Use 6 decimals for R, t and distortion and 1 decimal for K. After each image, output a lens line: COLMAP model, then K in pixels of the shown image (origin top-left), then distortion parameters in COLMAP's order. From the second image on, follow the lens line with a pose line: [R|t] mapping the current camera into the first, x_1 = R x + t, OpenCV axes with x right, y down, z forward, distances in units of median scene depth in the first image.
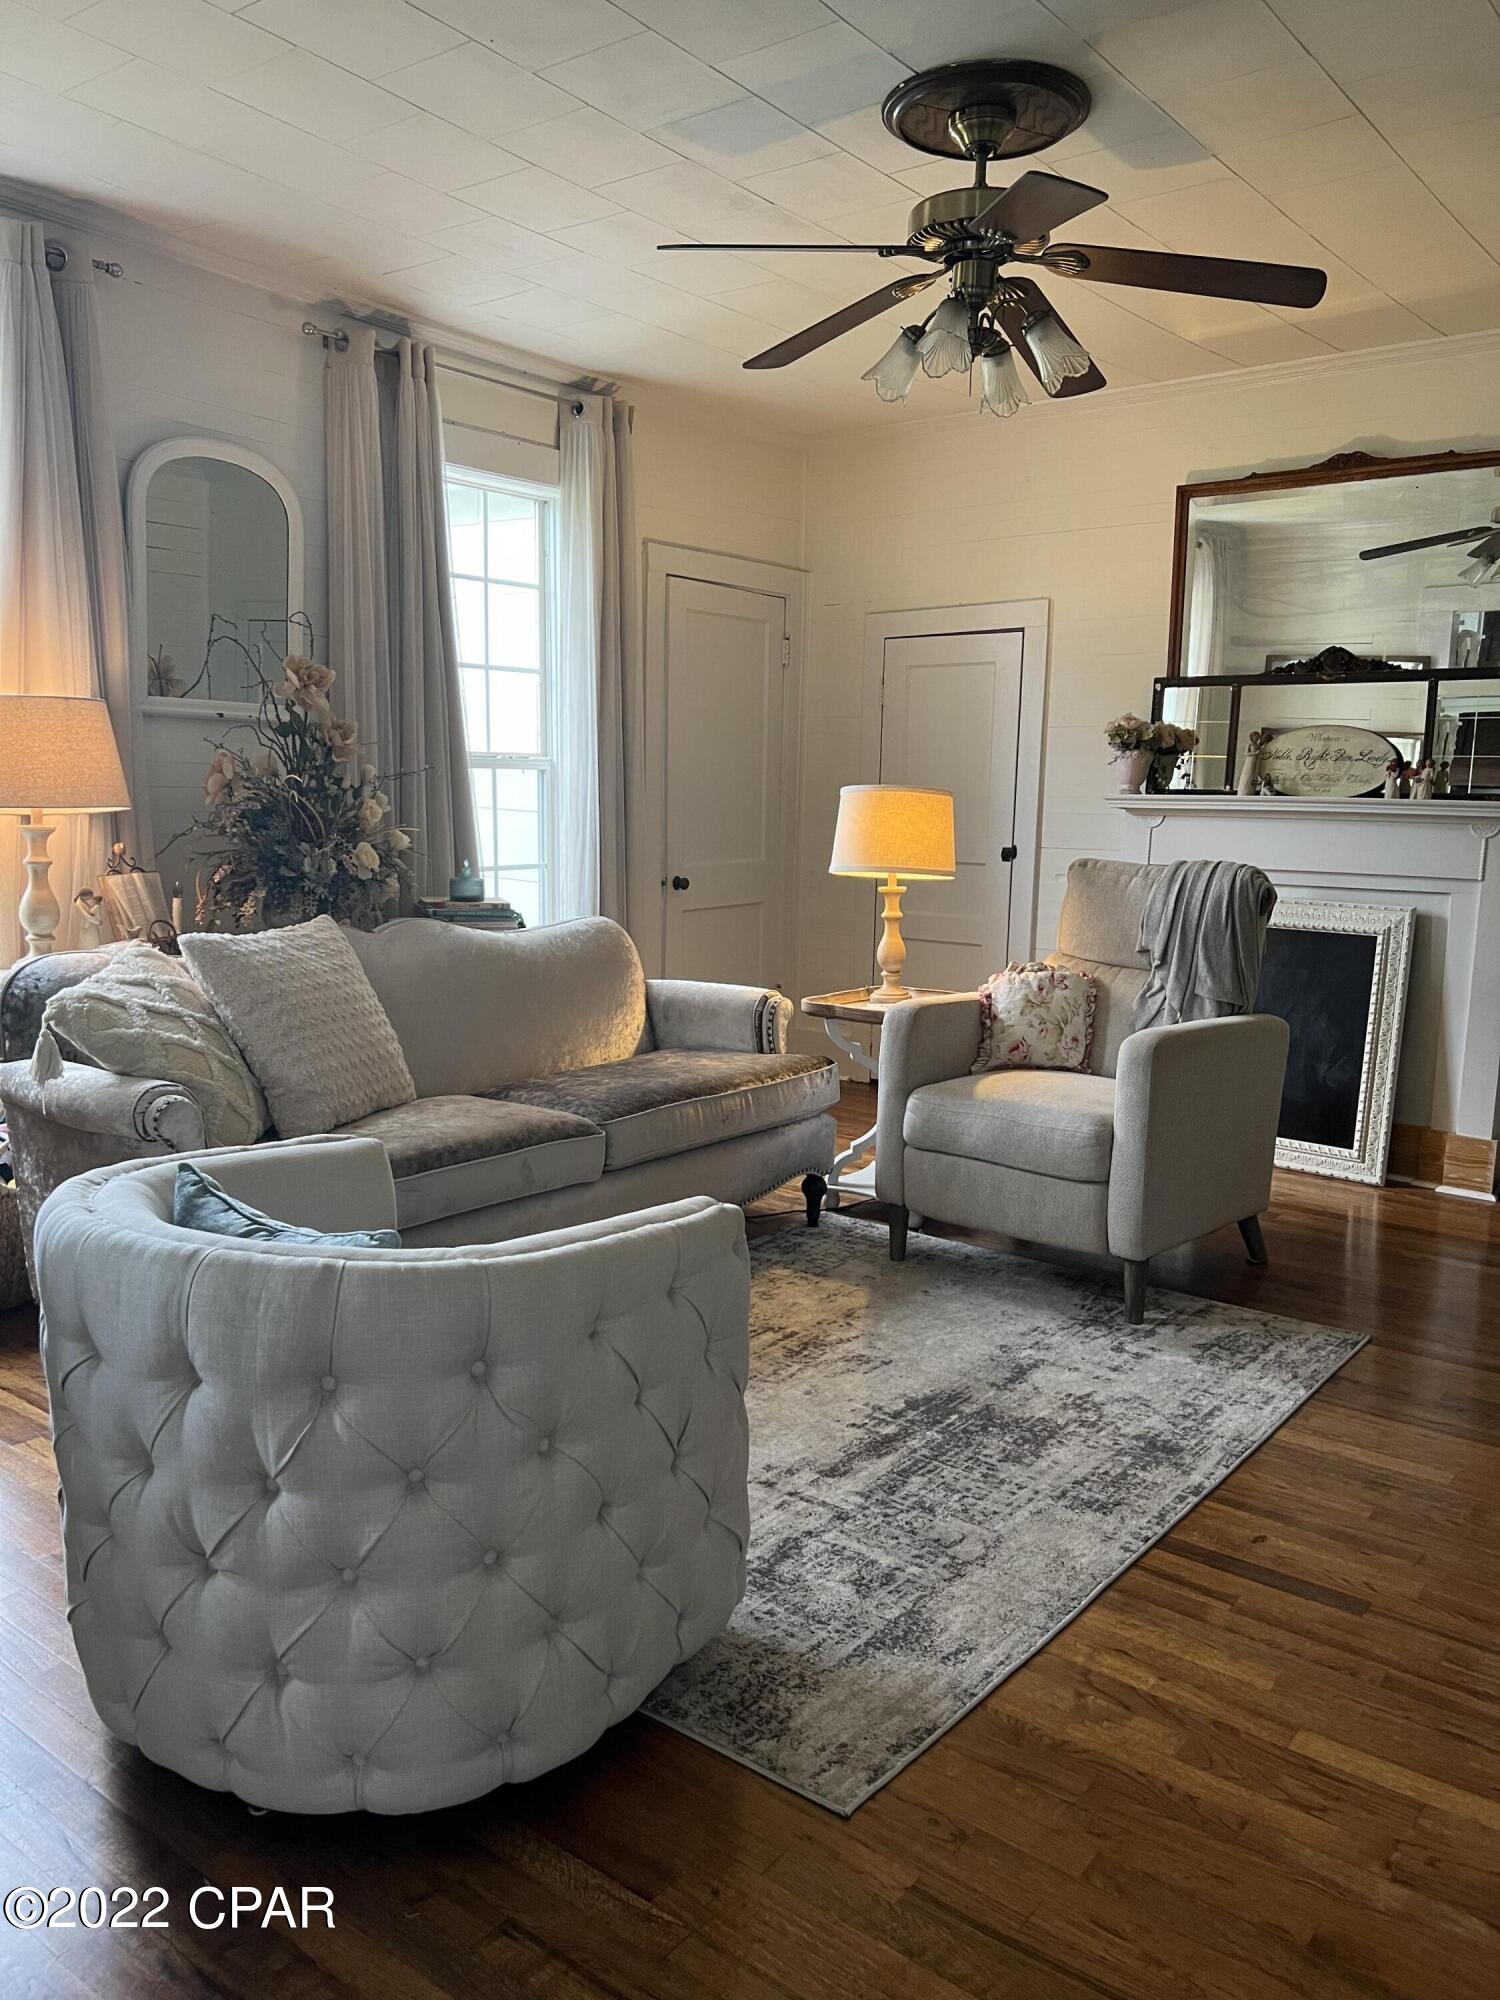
lens RADIAL K [[1508.4, 0, 747.4], [0, 1508.4, 1012.6], [0, 0, 1]] dist [0.054169, -0.062236]
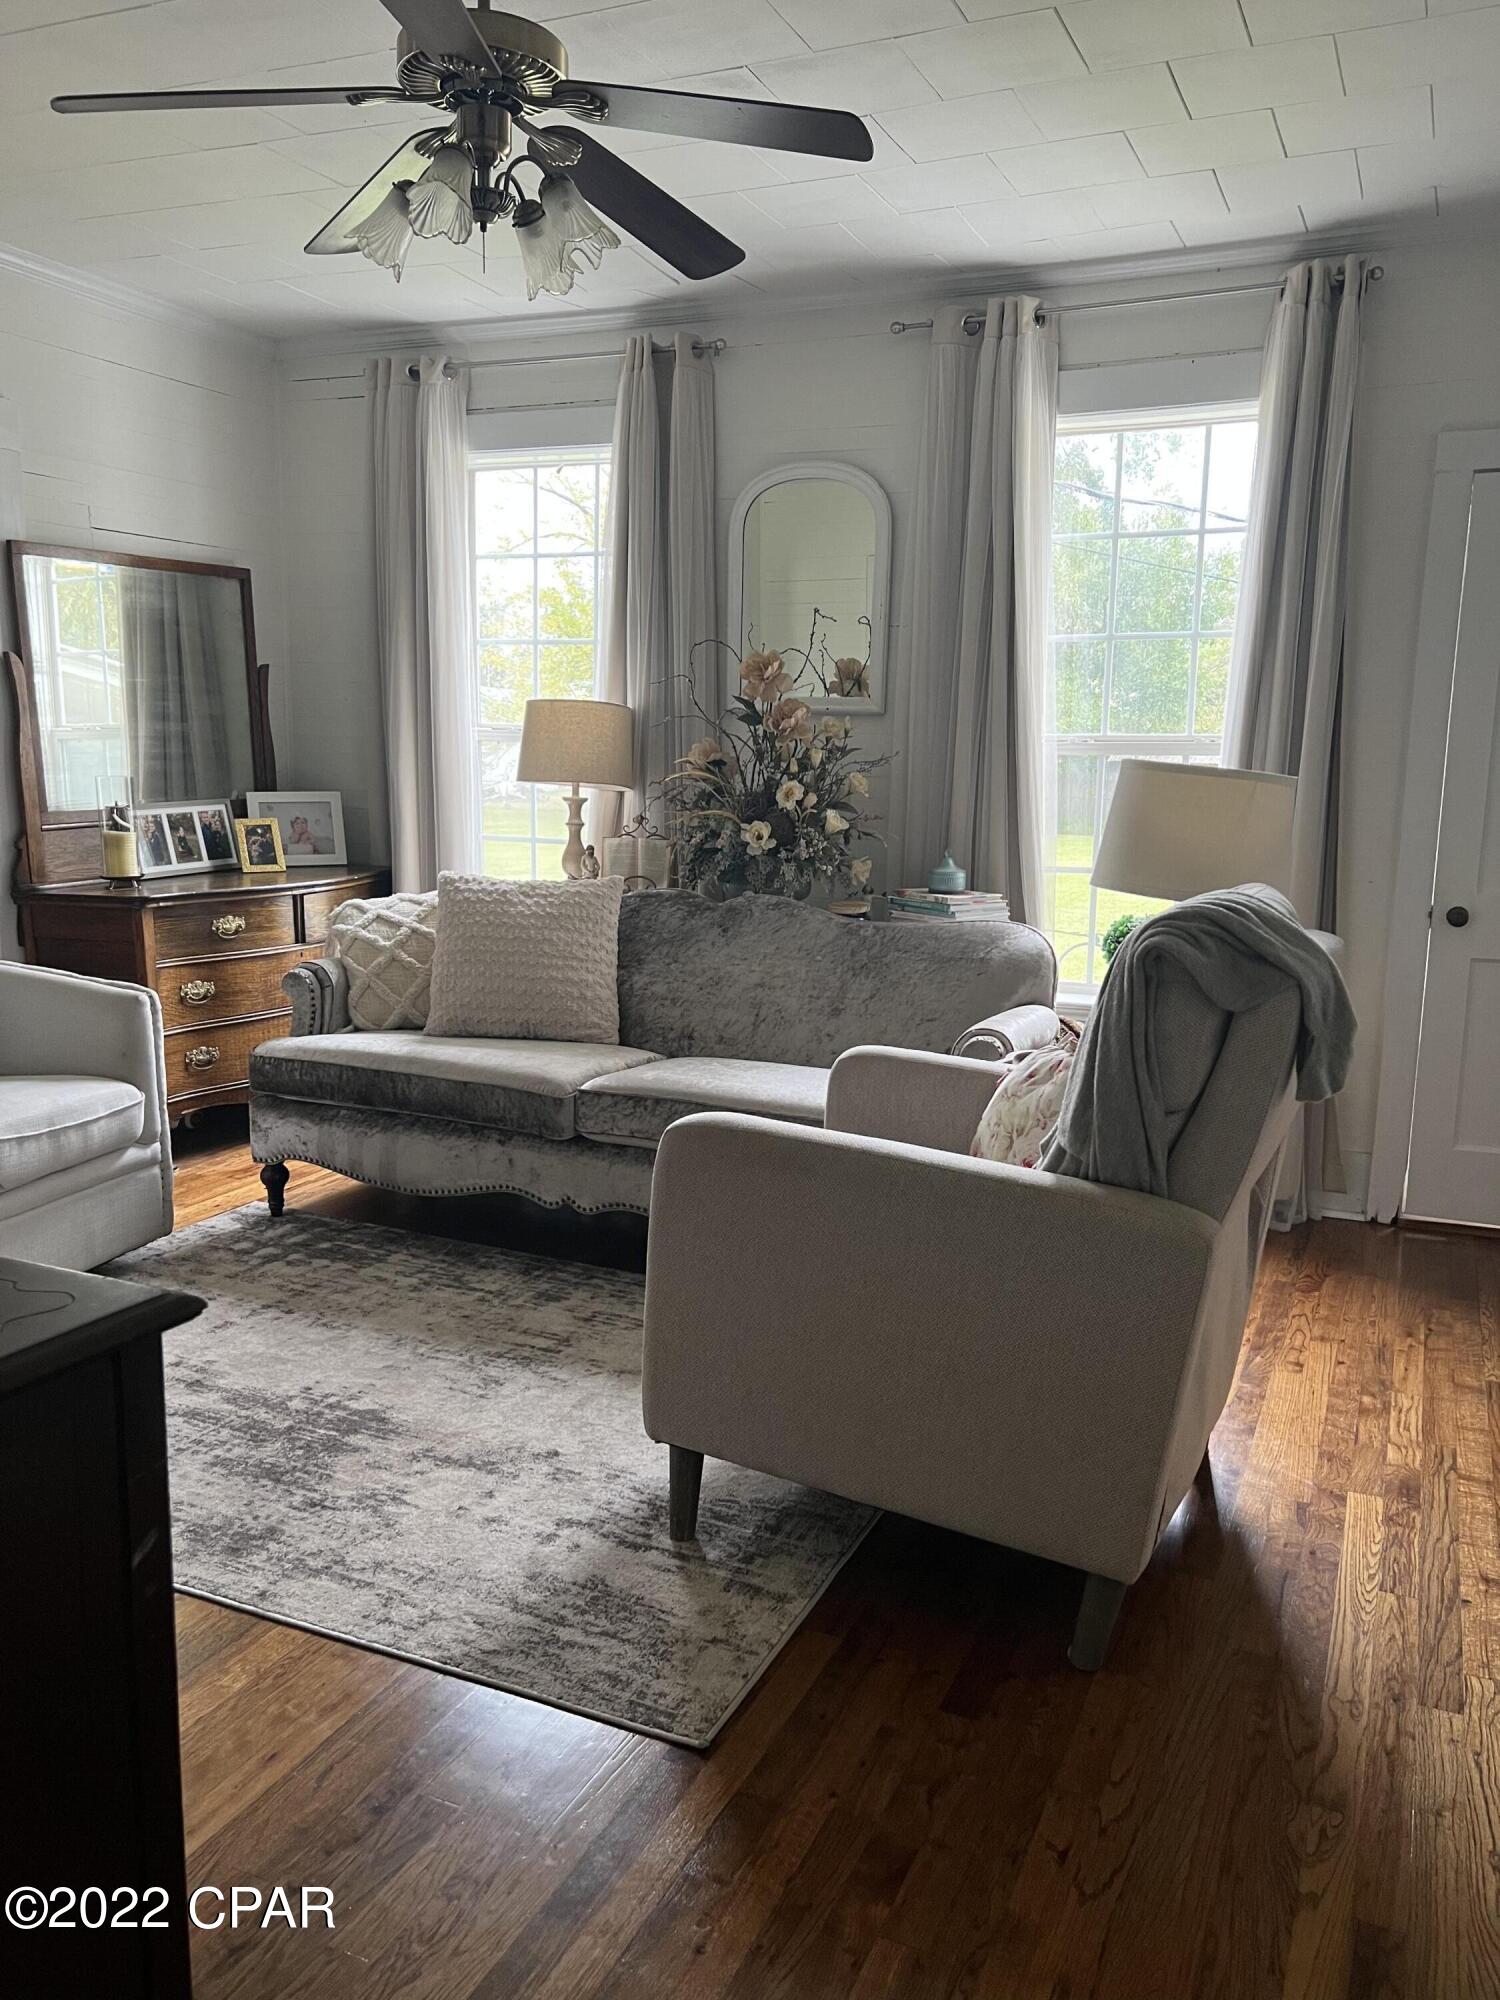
lens RADIAL K [[1508.4, 0, 750.7], [0, 1508.4, 1019.3], [0, 0, 1]] dist [0.054169, -0.062236]
pose [[0.231511, 0.147090, -0.961648, 1.064732], [-0.164557, 0.980180, 0.110308, -0.123121], [0.958814, 0.132708, 0.251128, 1.003837]]
